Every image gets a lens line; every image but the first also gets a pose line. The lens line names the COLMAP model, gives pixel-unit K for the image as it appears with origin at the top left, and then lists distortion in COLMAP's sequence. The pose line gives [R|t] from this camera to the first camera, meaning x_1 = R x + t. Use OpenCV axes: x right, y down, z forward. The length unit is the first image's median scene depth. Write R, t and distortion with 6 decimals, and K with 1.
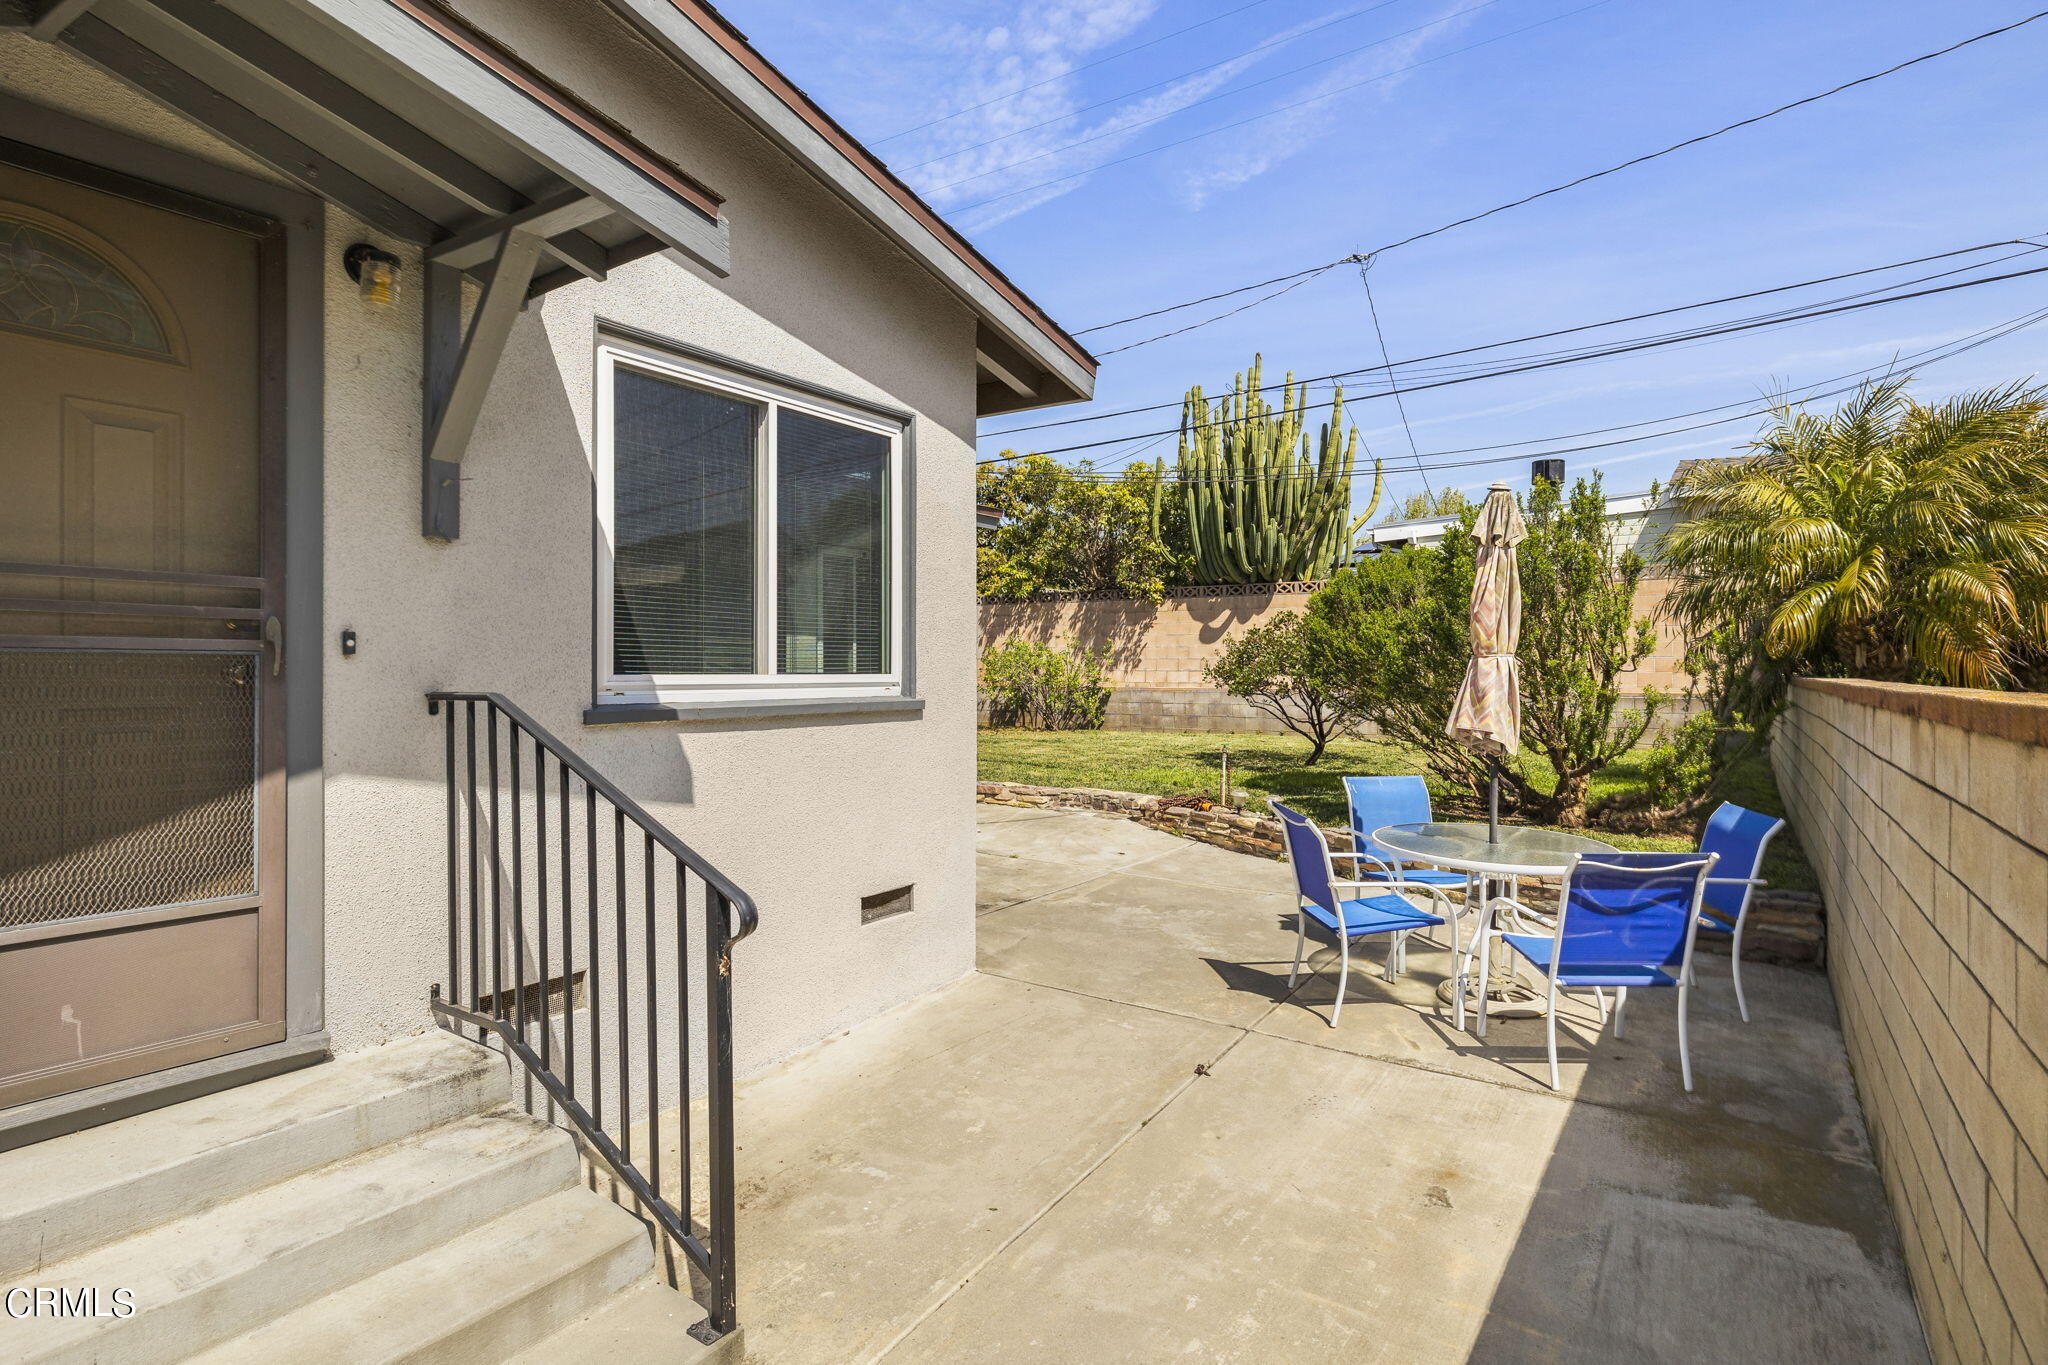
lens RADIAL K [[1053.3, 0, 1023.0], [0, 1053.3, 681.7], [0, 0, 1]] dist [0.016787, -0.028351]
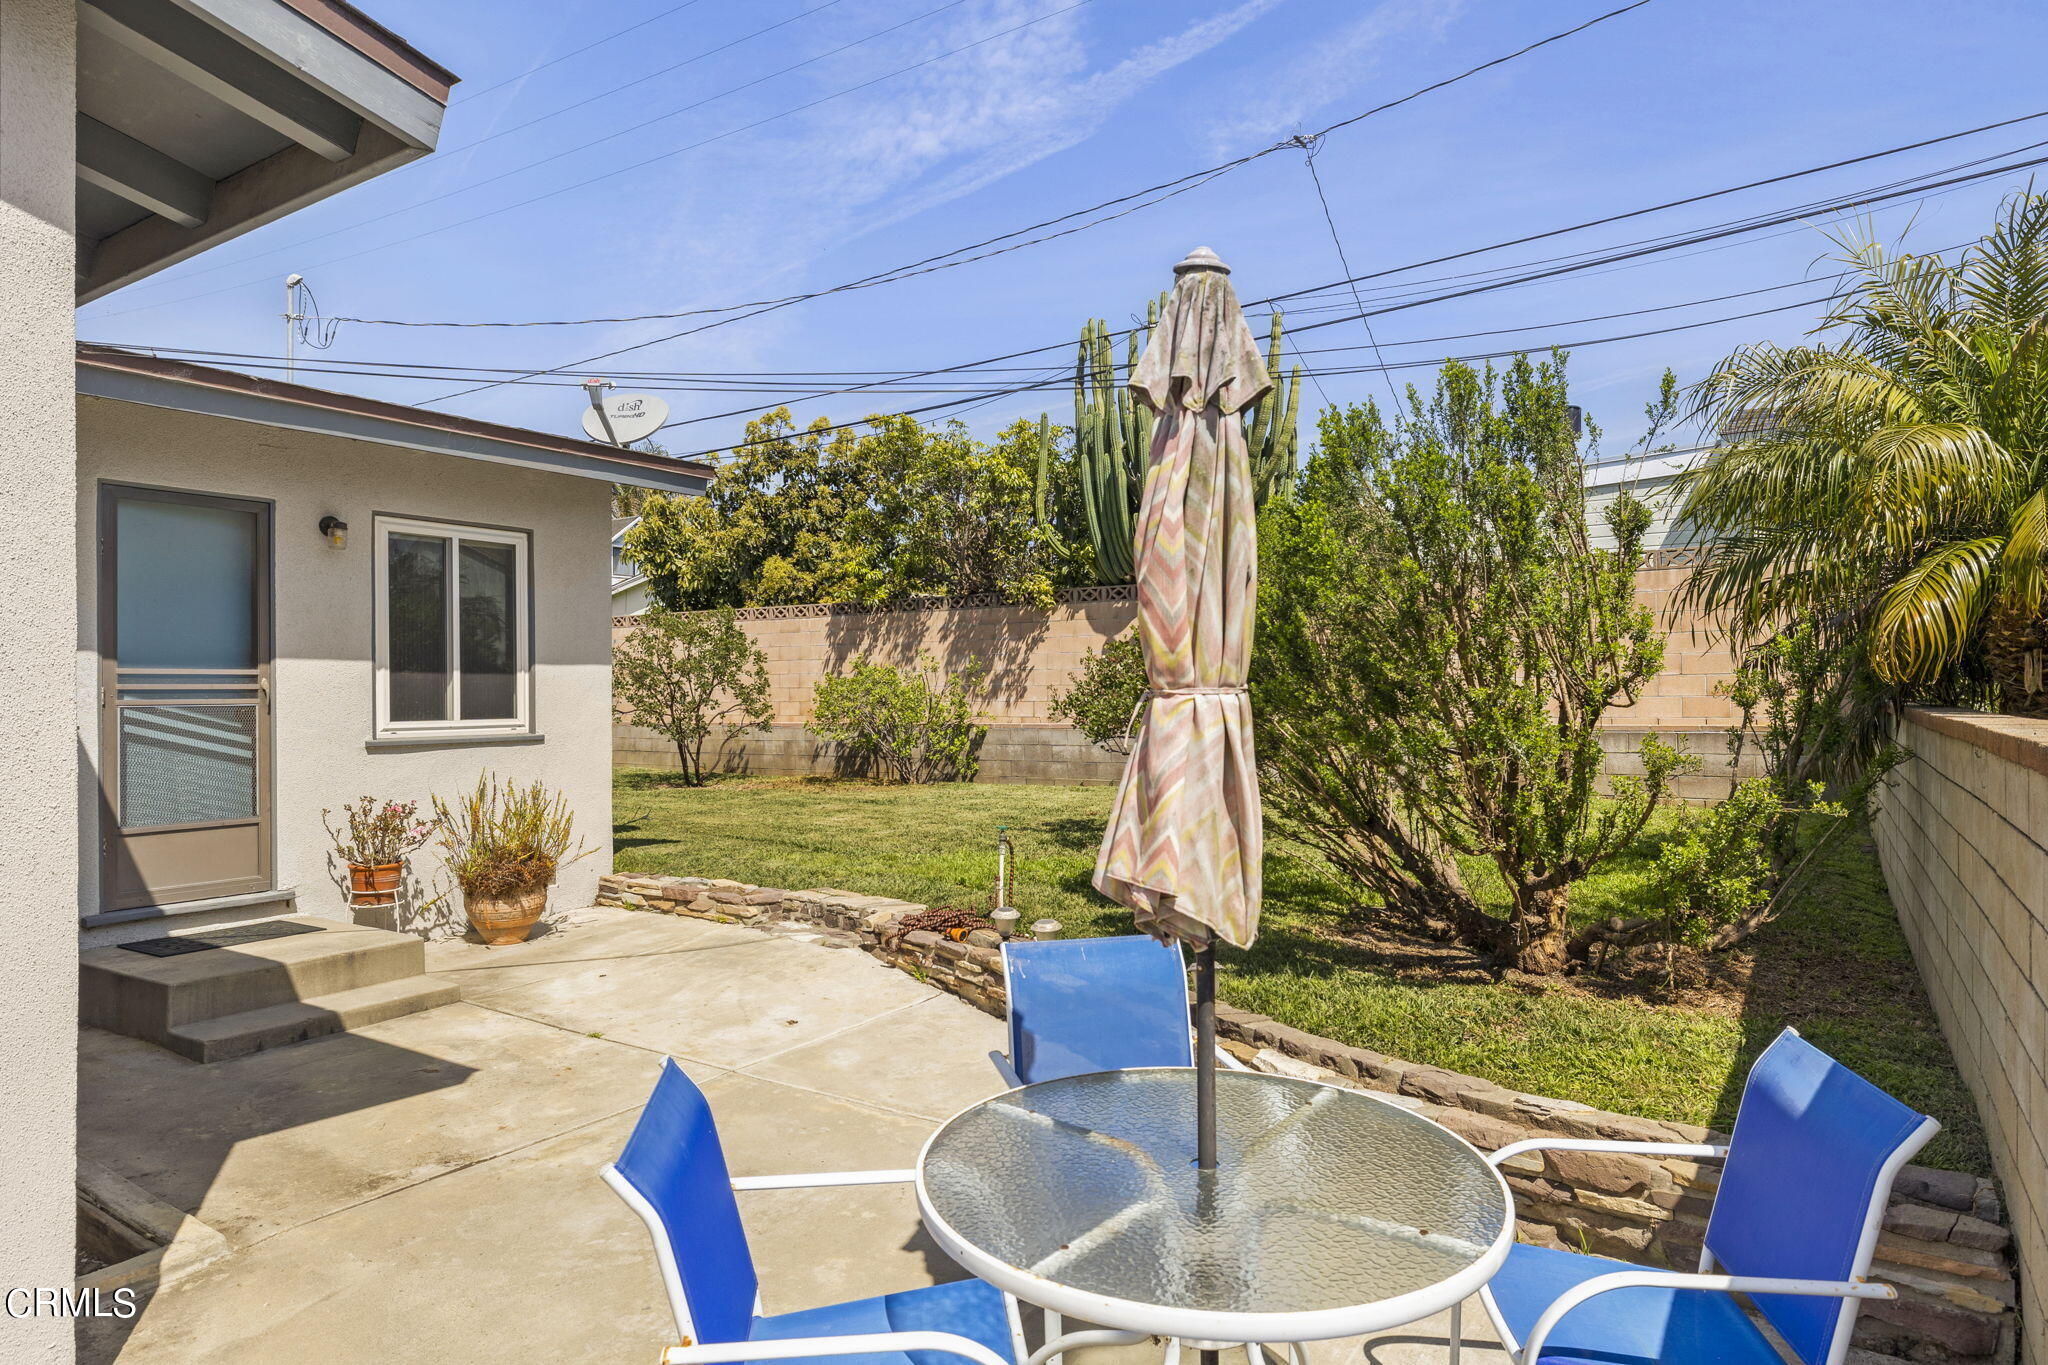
lens RADIAL K [[1219.3, 0, 1020.1], [0, 1219.3, 691.6], [0, 0, 1]] dist [-0.009024, -0.001107]
pose [[0.999860, -0.012353, 0.011304, 0.198740], [0.012515, 0.999818, -0.014371, -0.010000], [-0.011124, 0.014511, 0.999833, 0.289007]]
